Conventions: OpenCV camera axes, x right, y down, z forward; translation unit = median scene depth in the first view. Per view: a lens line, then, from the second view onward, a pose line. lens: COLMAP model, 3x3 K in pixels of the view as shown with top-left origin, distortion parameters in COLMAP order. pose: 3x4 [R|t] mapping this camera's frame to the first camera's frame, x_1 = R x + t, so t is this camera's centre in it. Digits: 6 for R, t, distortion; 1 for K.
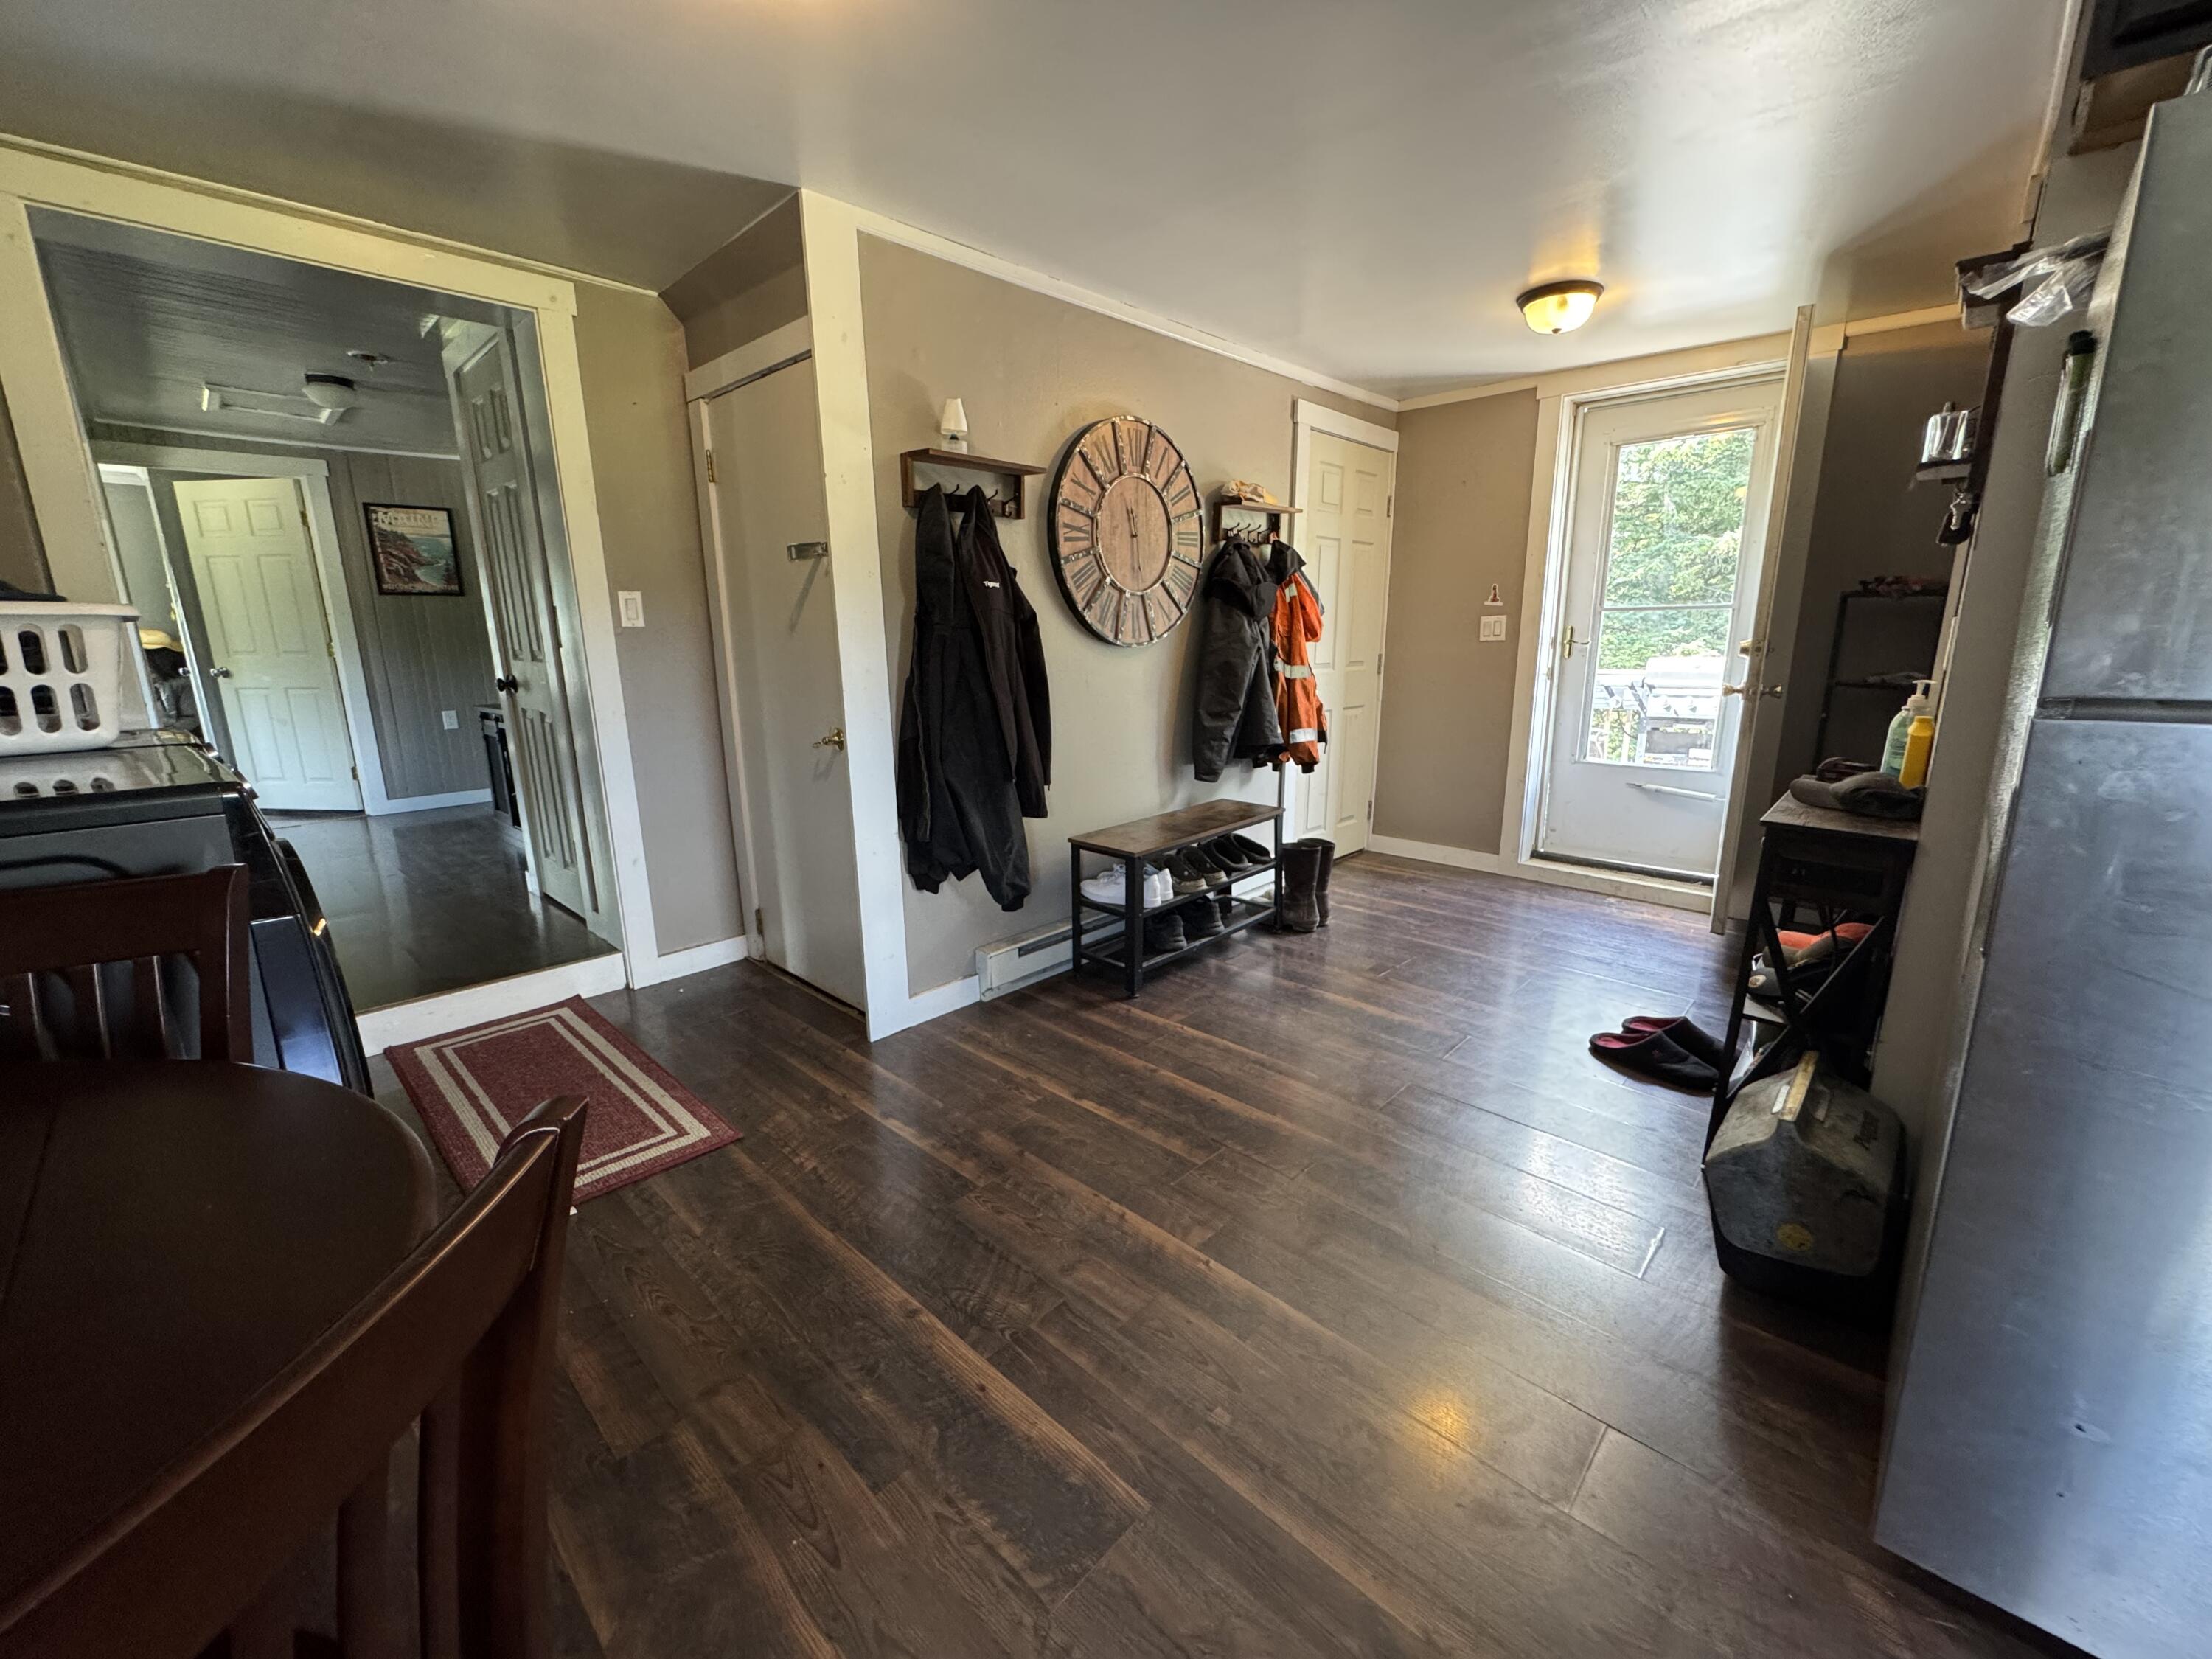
lens RADIAL K [[889.7, 0, 1120.1], [0, 889.7, 824.6], [0, 0, 1]] dist [0.000281, 0.000104]
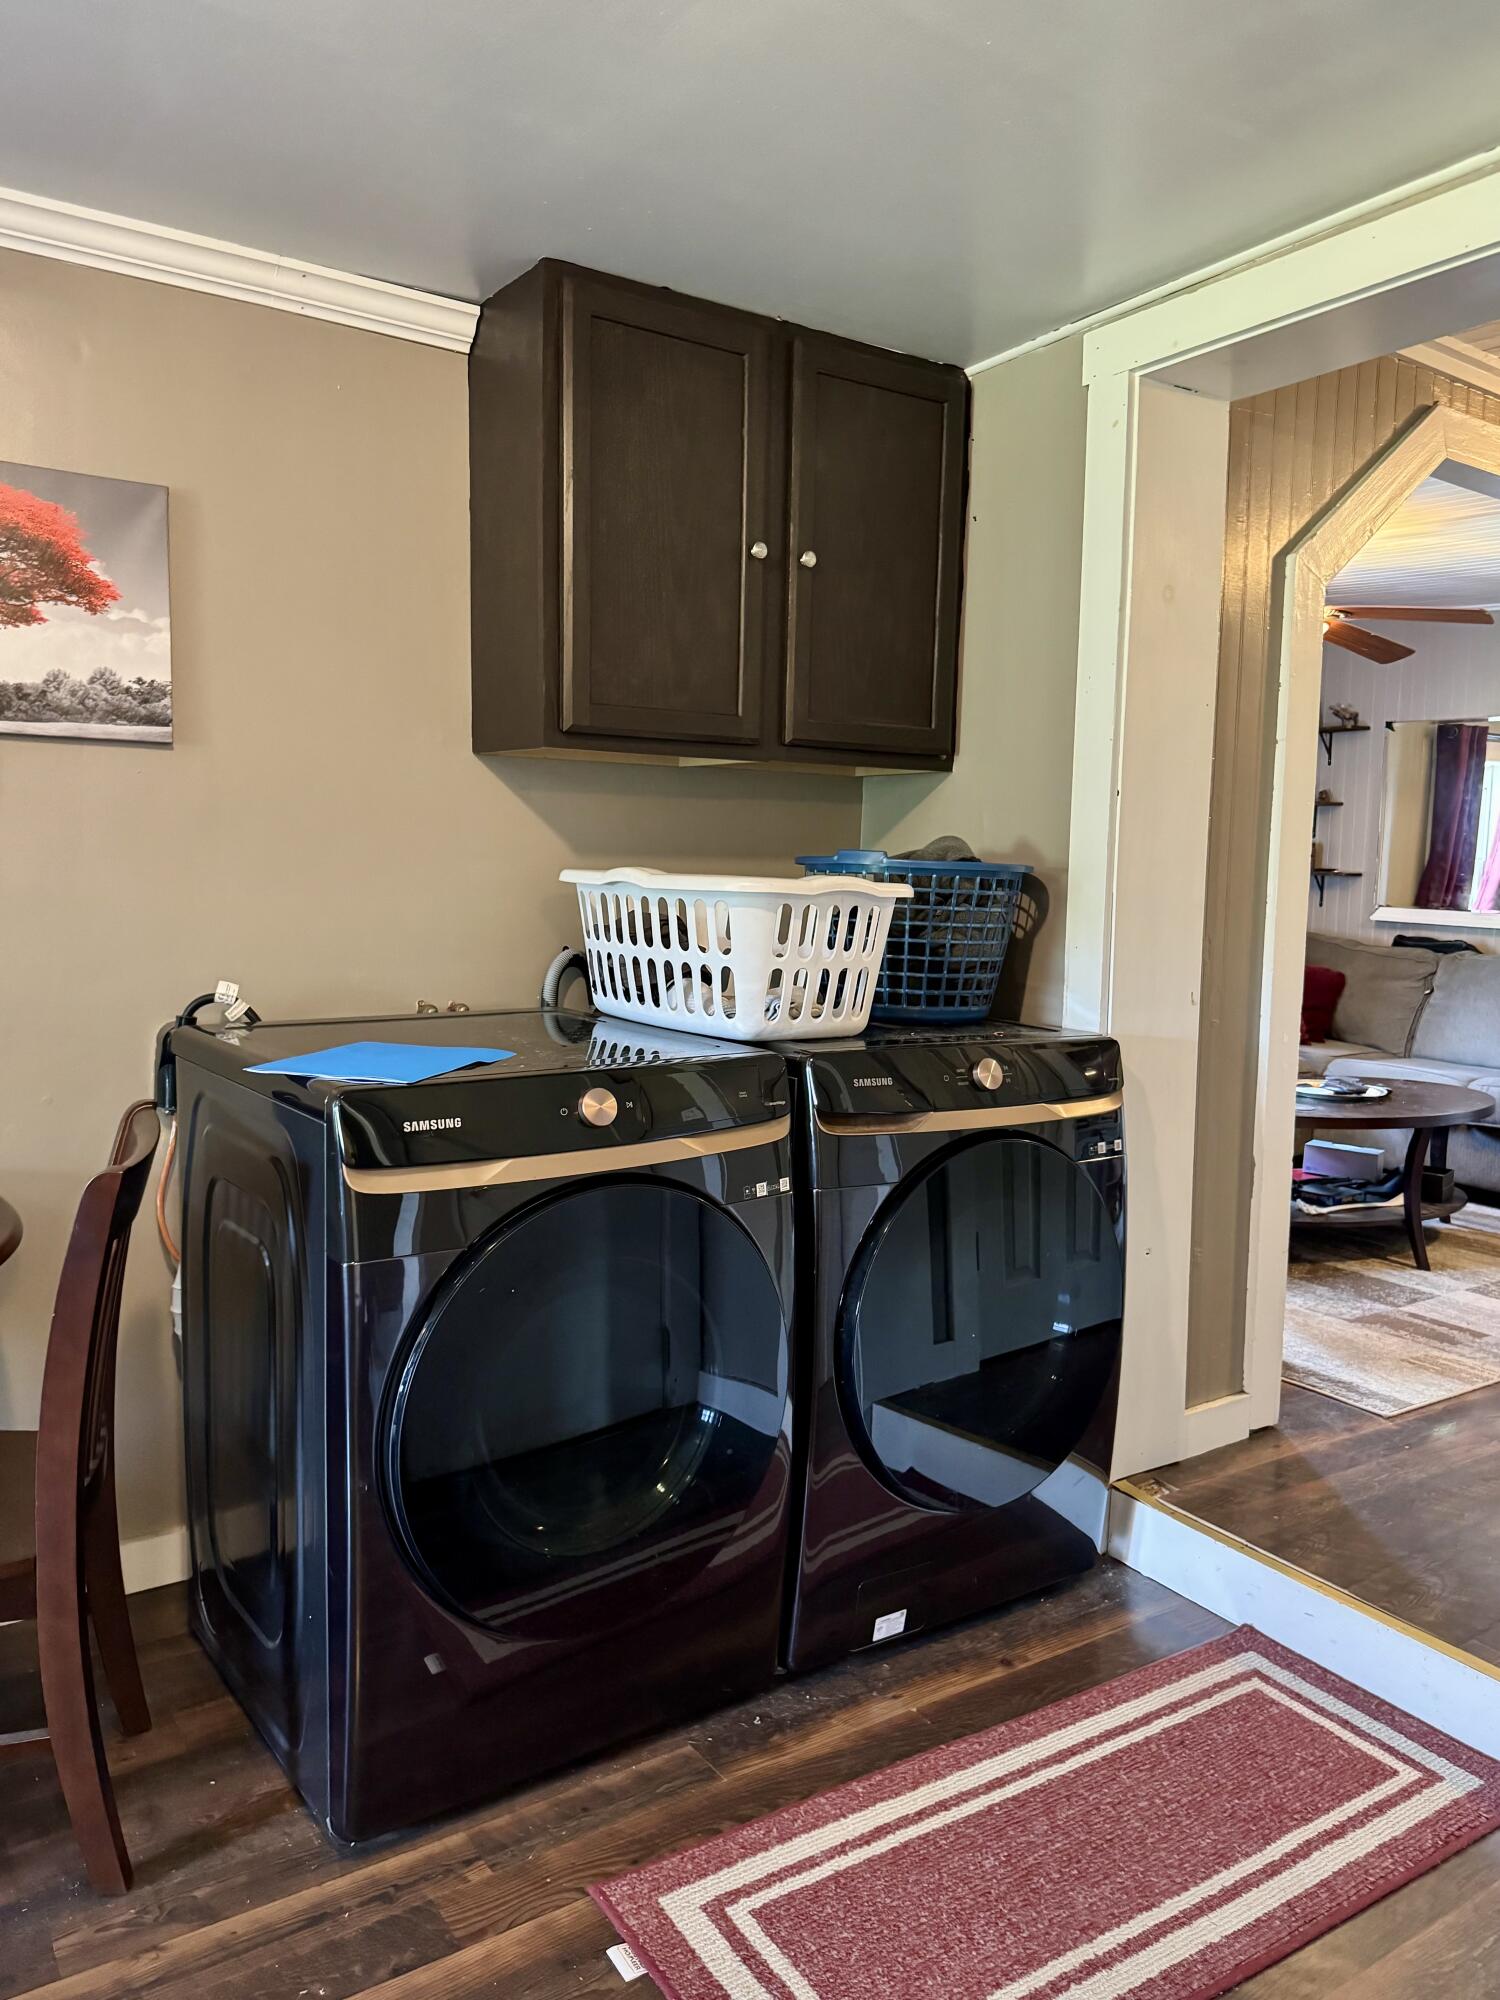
lens RADIAL K [[1463.4, 0, 750.0], [0, 1463.4, 1000.0], [0, 0, 1]] dist [0.002126, 0.001050]
pose [[-0.236695, 0.085410, -0.967823, 0.118528], [-0.225109, 0.964202, 0.140144, -0.191440], [0.945146, 0.251037, -0.208996, 0.789163]]
